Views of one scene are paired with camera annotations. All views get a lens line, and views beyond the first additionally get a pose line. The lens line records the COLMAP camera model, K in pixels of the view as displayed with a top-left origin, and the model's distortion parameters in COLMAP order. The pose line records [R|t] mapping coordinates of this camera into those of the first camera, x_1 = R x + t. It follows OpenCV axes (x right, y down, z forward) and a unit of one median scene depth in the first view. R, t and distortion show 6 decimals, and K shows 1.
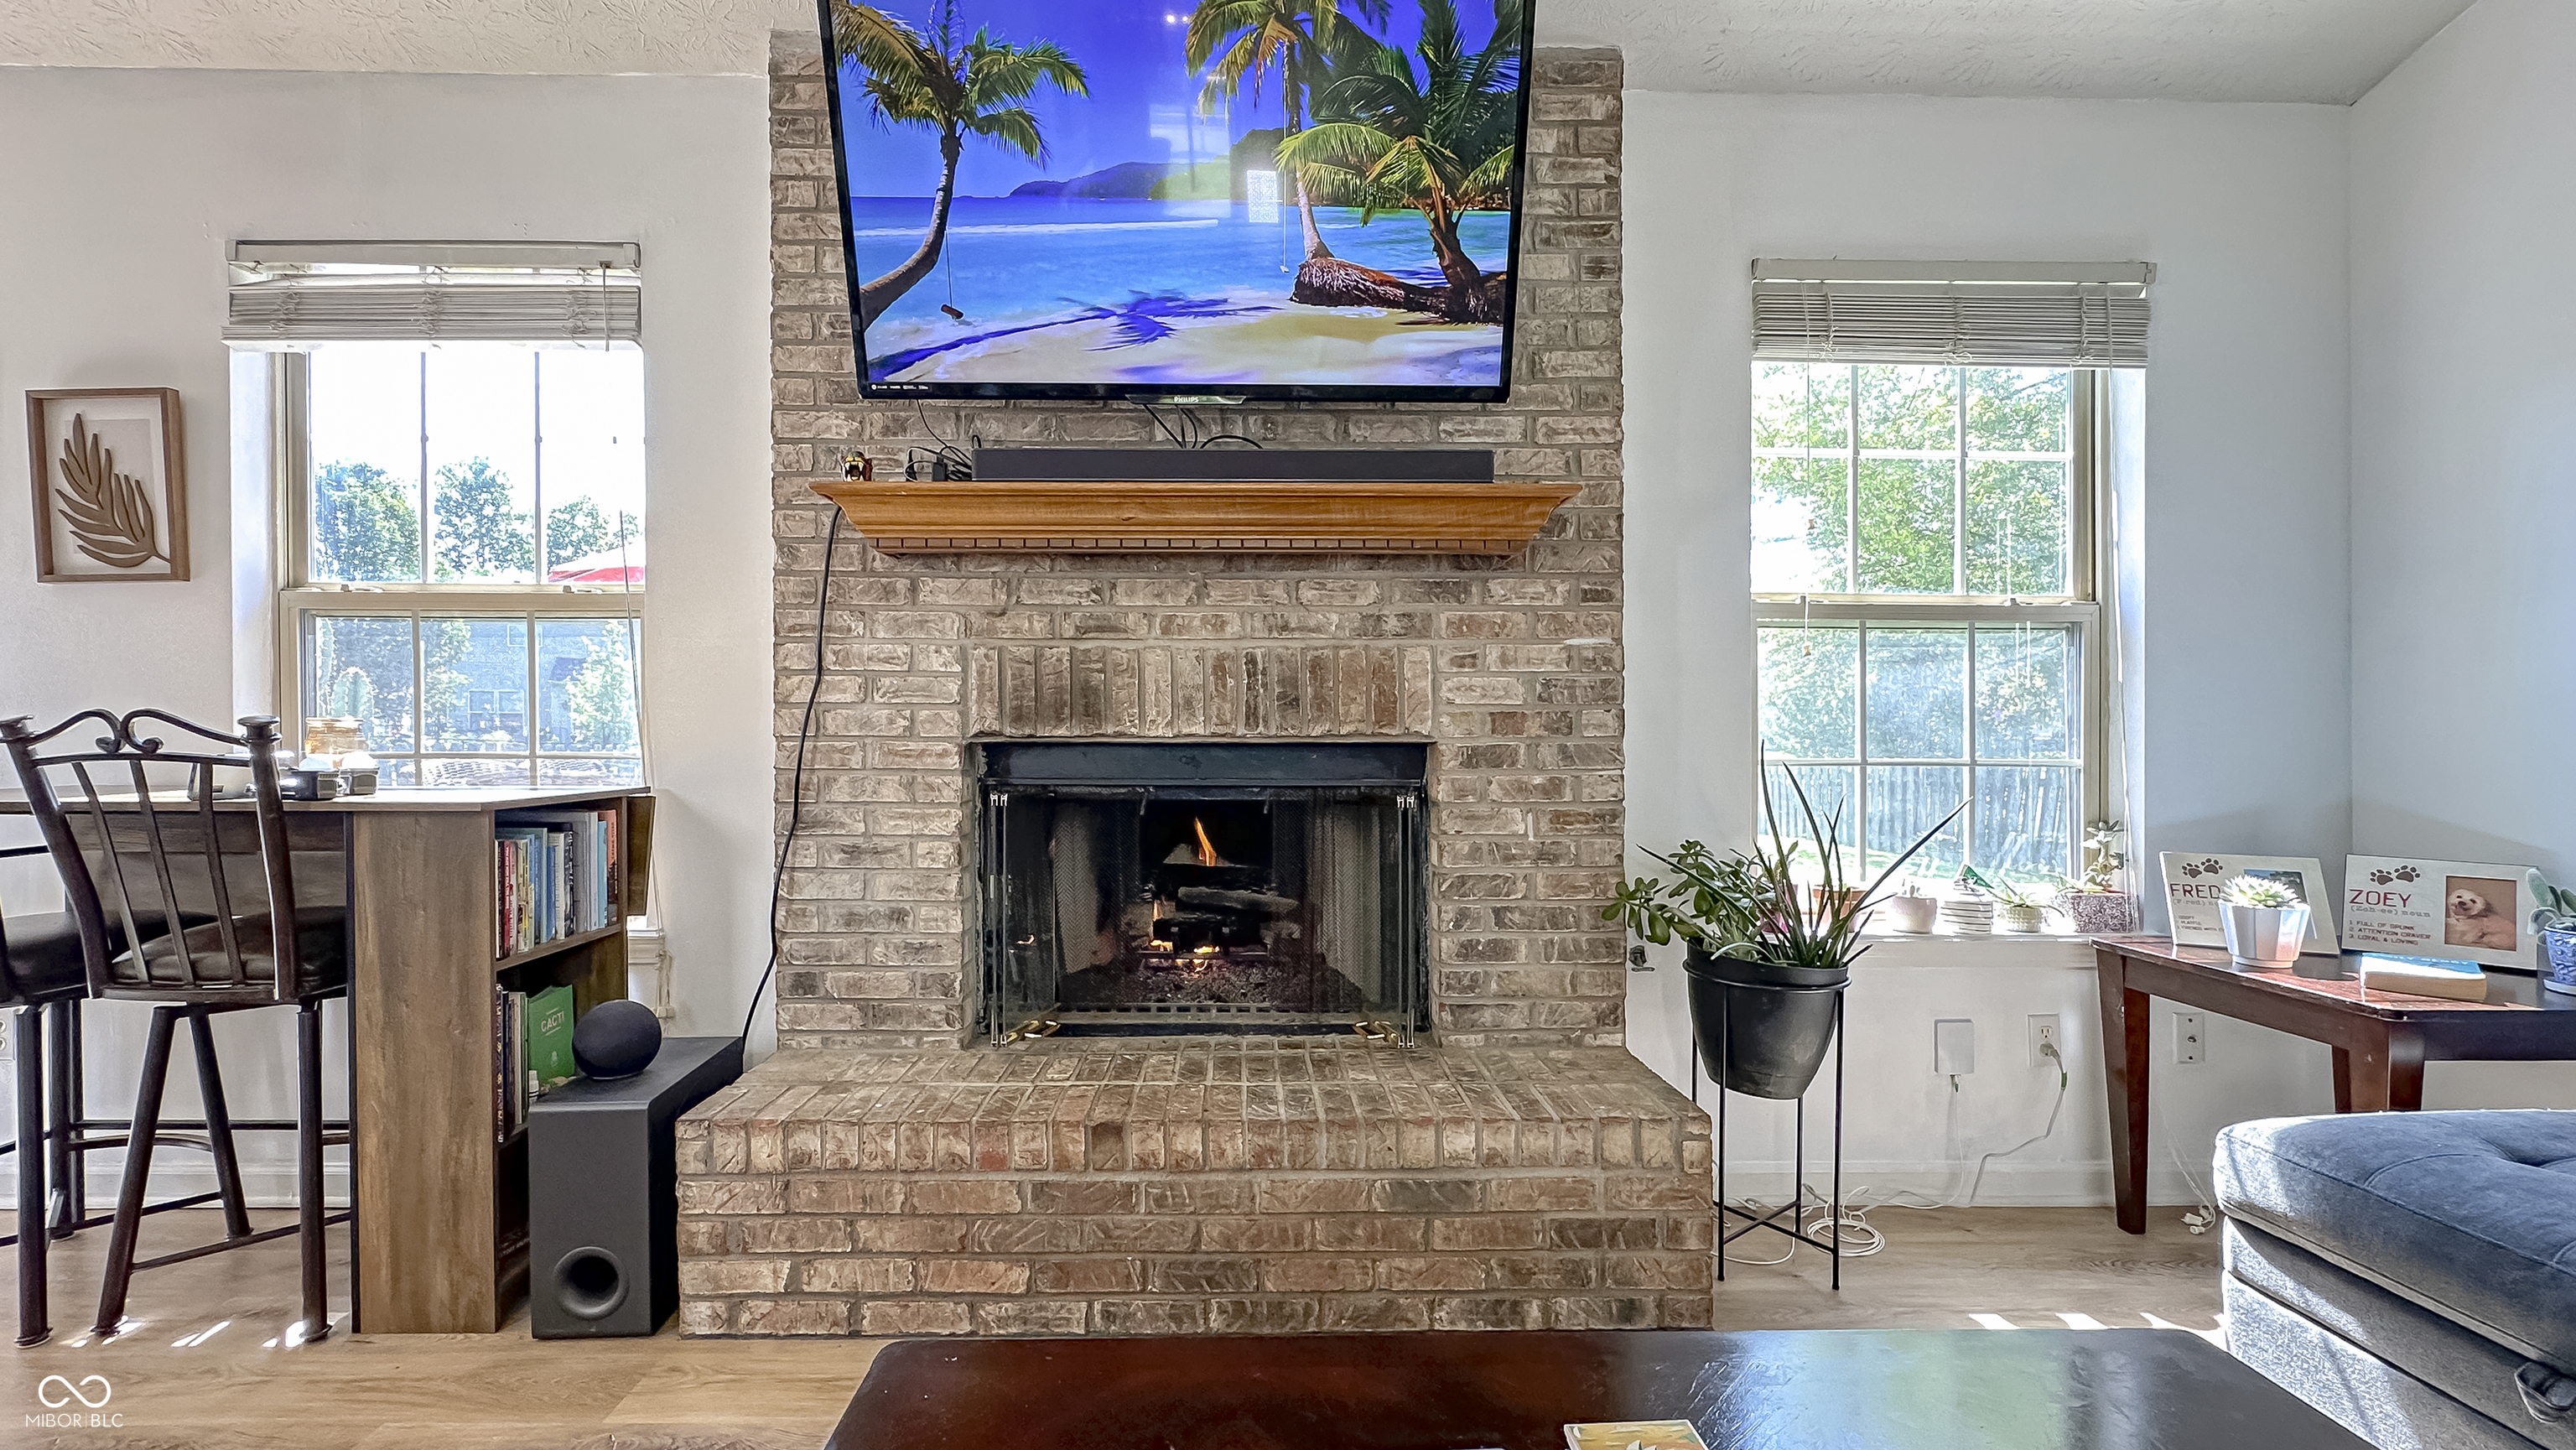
lens RADIAL K [[1072.6, 0, 1208.6], [0, 1072.6, 751.0], [0, 0, 1]] dist [-0.002425, -0.000283]
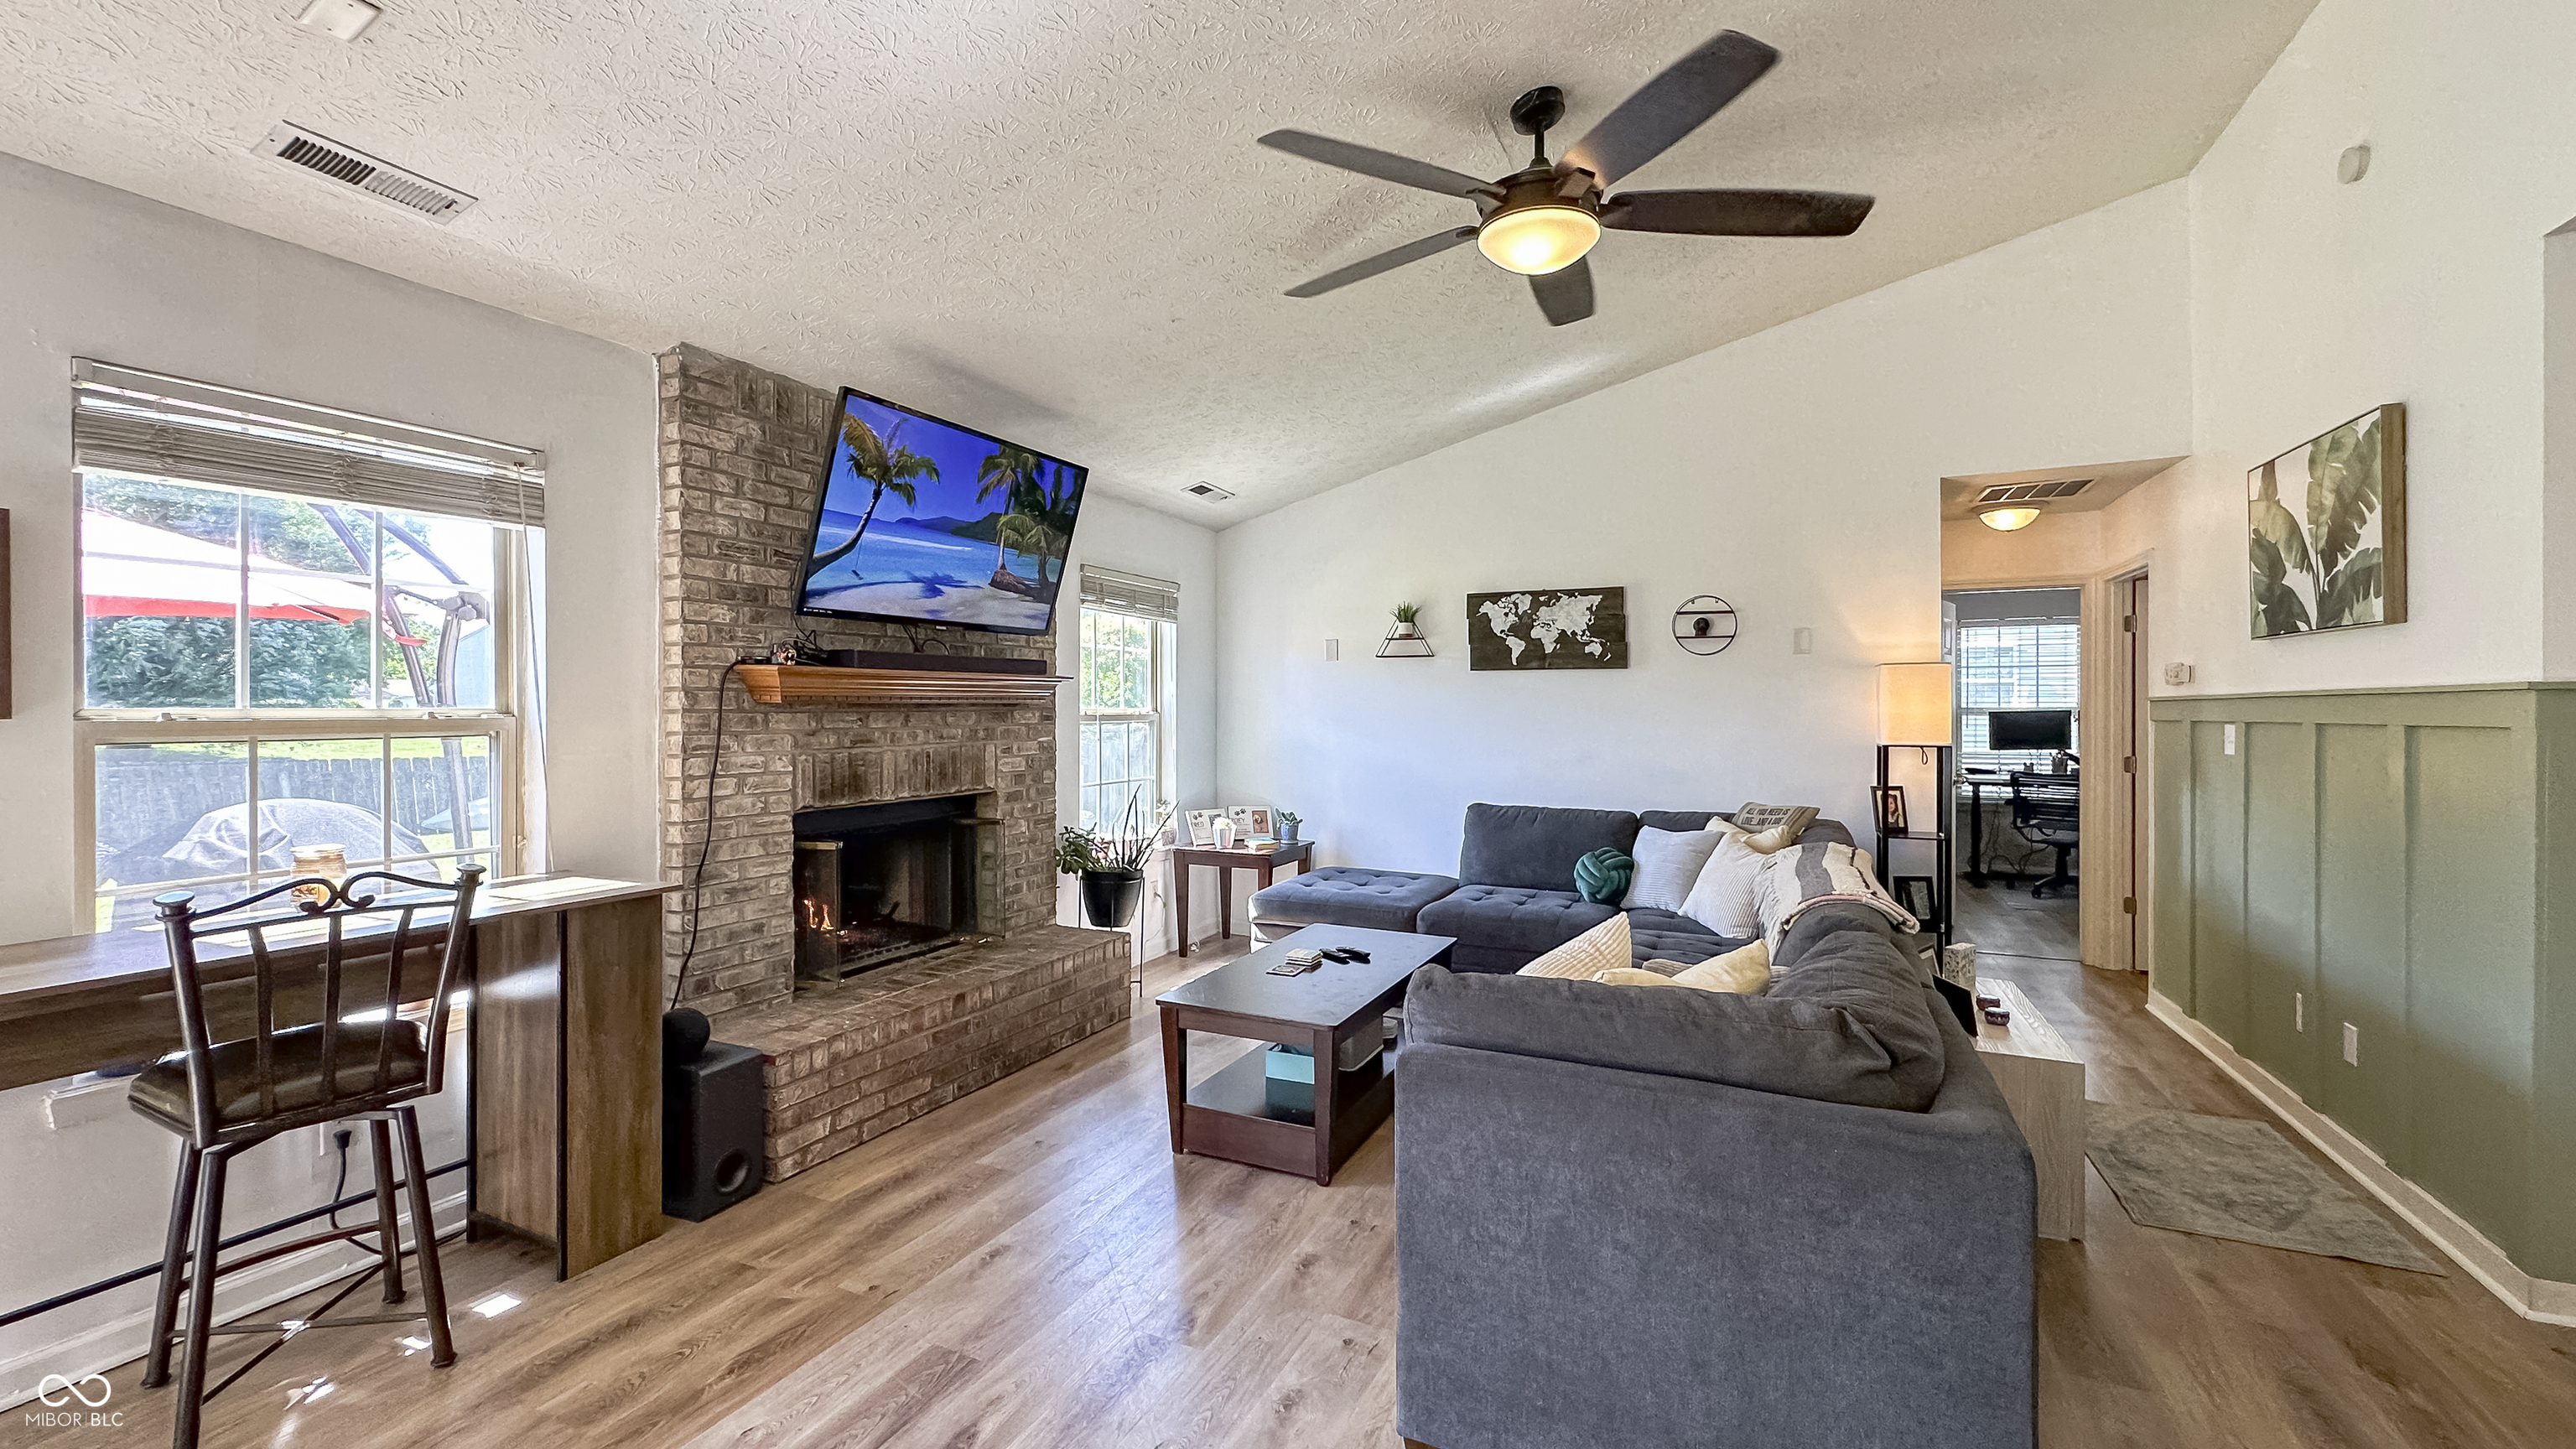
lens RADIAL K [[1036.8, 0, 1312.3], [0, 1036.8, 707.6], [0, 0, 1]] dist [-0.000090, 0.000091]
pose [[0.423864, -0.003716, 0.905718, -1.314318], [0.021647, 0.999747, -0.006029, -0.142334], [-0.905467, 0.022162, 0.423837, -0.375599]]
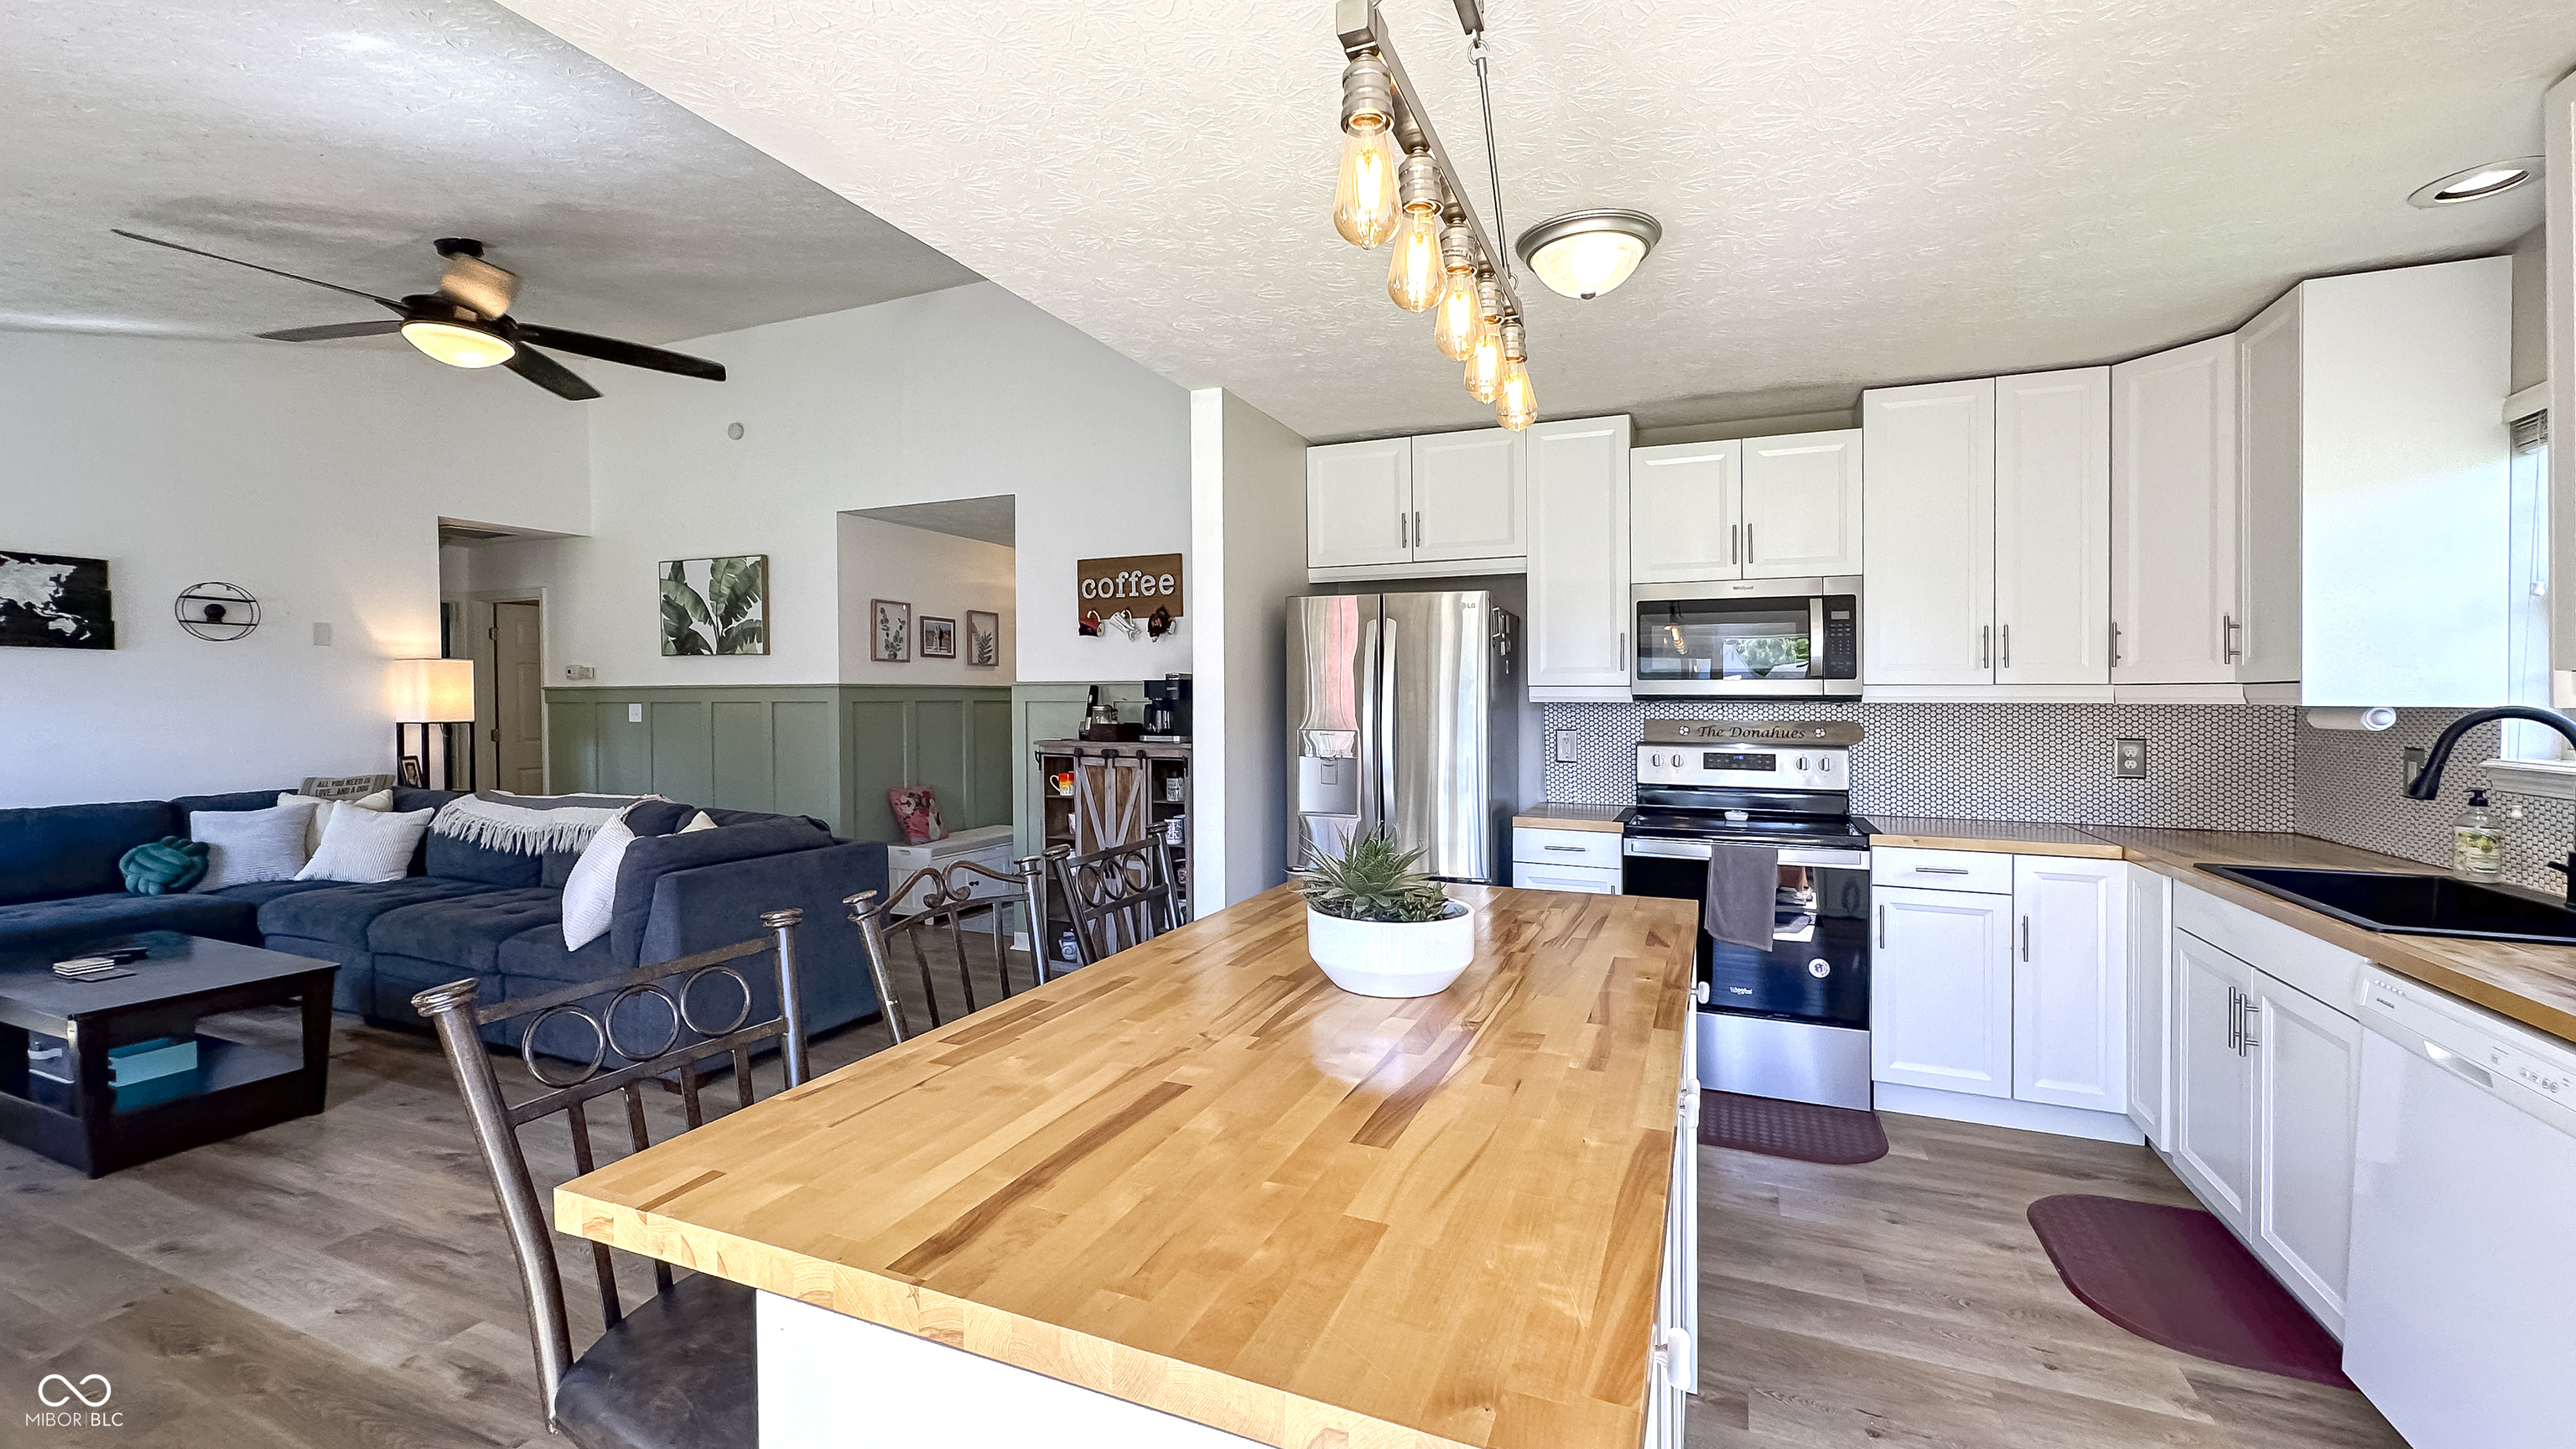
lens RADIAL K [[1041.2, 0, 1288.2], [0, 1041.2, 724.1], [0, 0, 1]] dist [-0.000708, 0.000012]
pose [[-0.920548, -0.013890, 0.390383, -2.021972], [0.005518, 0.998806, 0.048550, -0.167051], [-0.390591, 0.046847, -0.919372, 1.033657]]
